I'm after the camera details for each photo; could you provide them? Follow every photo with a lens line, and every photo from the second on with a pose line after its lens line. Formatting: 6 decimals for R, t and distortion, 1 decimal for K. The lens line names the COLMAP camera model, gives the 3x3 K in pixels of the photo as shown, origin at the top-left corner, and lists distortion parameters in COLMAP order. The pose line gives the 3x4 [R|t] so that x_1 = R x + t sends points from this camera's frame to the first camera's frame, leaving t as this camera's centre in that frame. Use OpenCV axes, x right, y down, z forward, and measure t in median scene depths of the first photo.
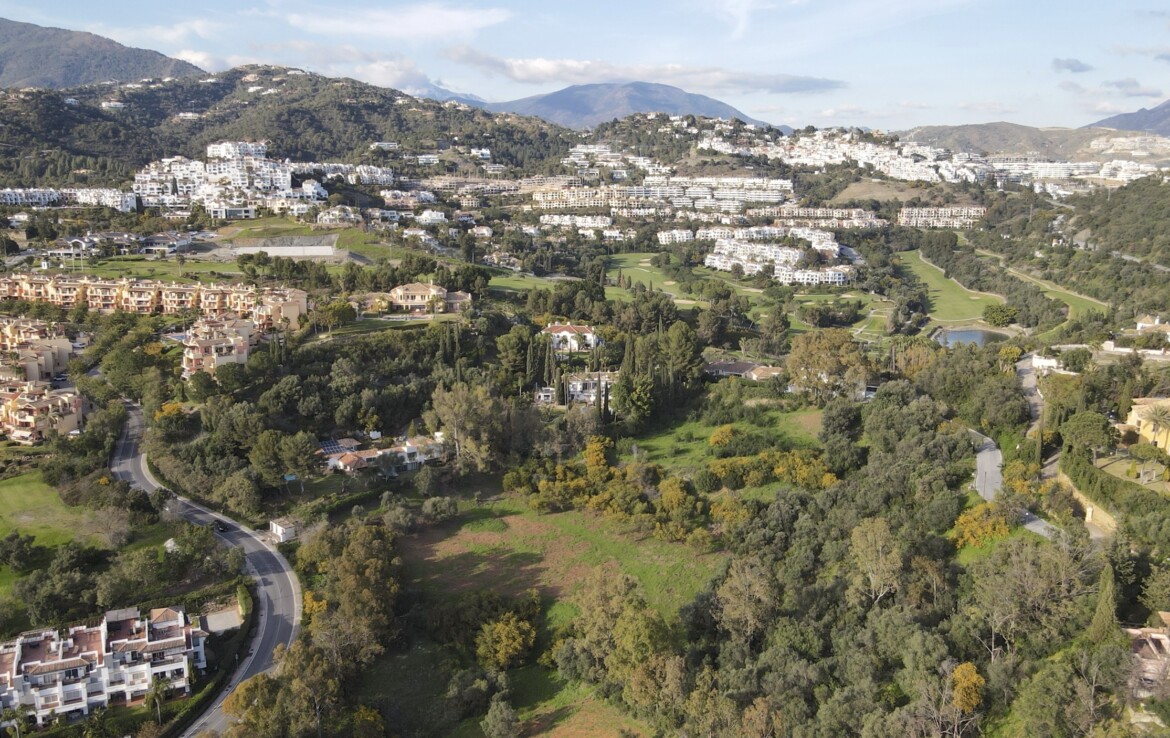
lens RADIAL K [[971.1, 0, 570.5], [0, 971.1, 363.3], [0, 0, 1]] dist [-0.014276, 0.039761]
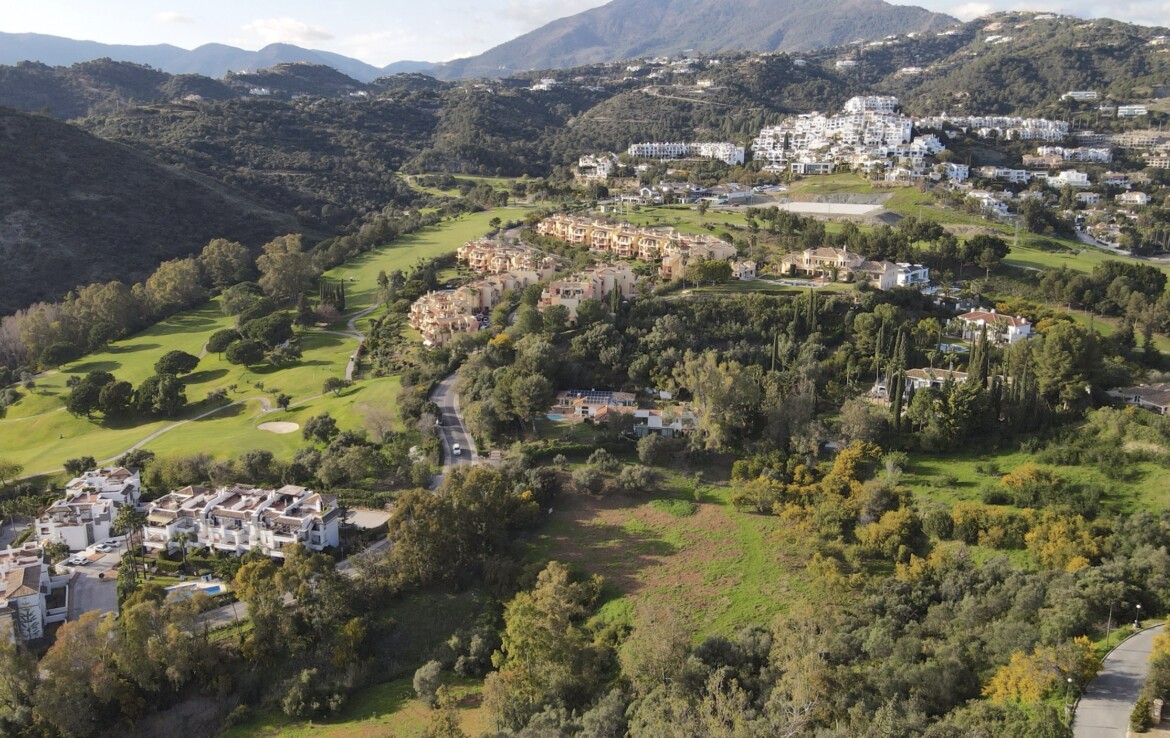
lens RADIAL K [[971.1, 0, 569.9], [0, 971.1, 356.0], [0, 0, 1]] dist [-0.014276, 0.039761]
pose [[0.739231, 0.150338, -0.656457, 0.131553], [-0.125968, 0.988428, 0.084513, -0.013061], [0.661566, 0.020218, 0.749615, 0.069595]]
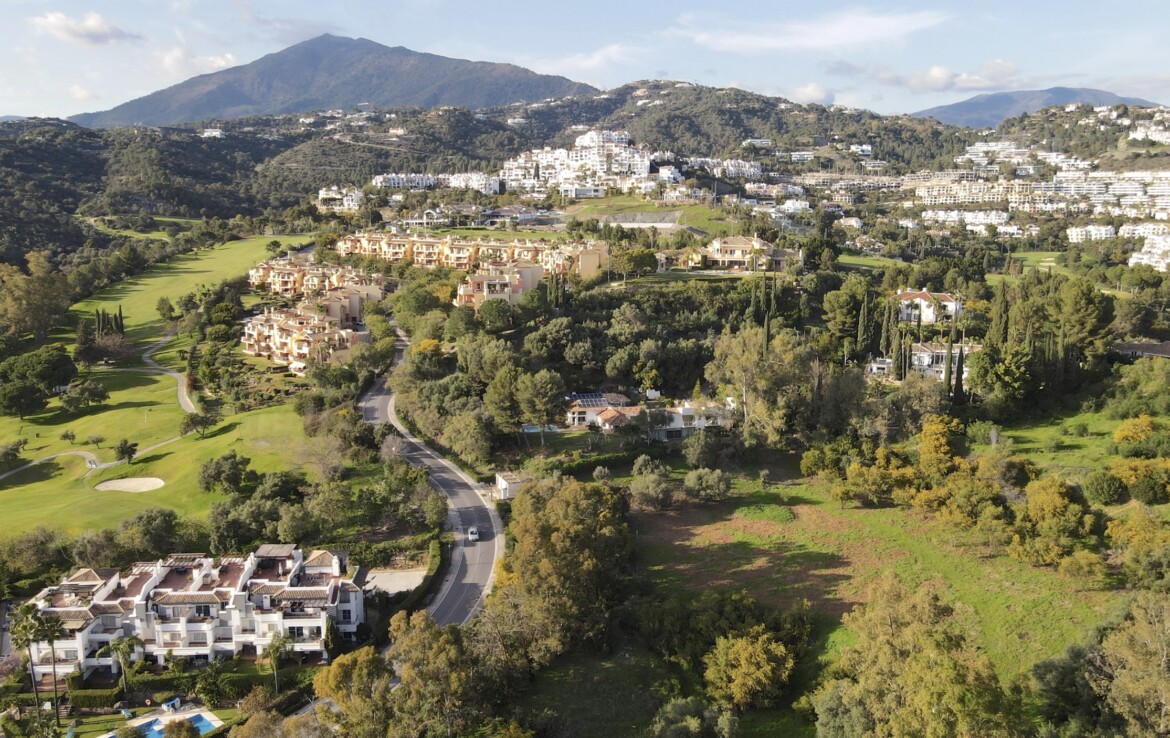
lens RADIAL K [[971.1, 0, 570.4], [0, 971.1, 363.2], [0, 0, 1]] dist [-0.014276, 0.039761]
pose [[0.926040, 0.060132, -0.372605, 0.013711], [-0.067415, 0.997704, -0.006536, 0.020547], [0.371356, 0.031172, 0.927967, 0.075024]]
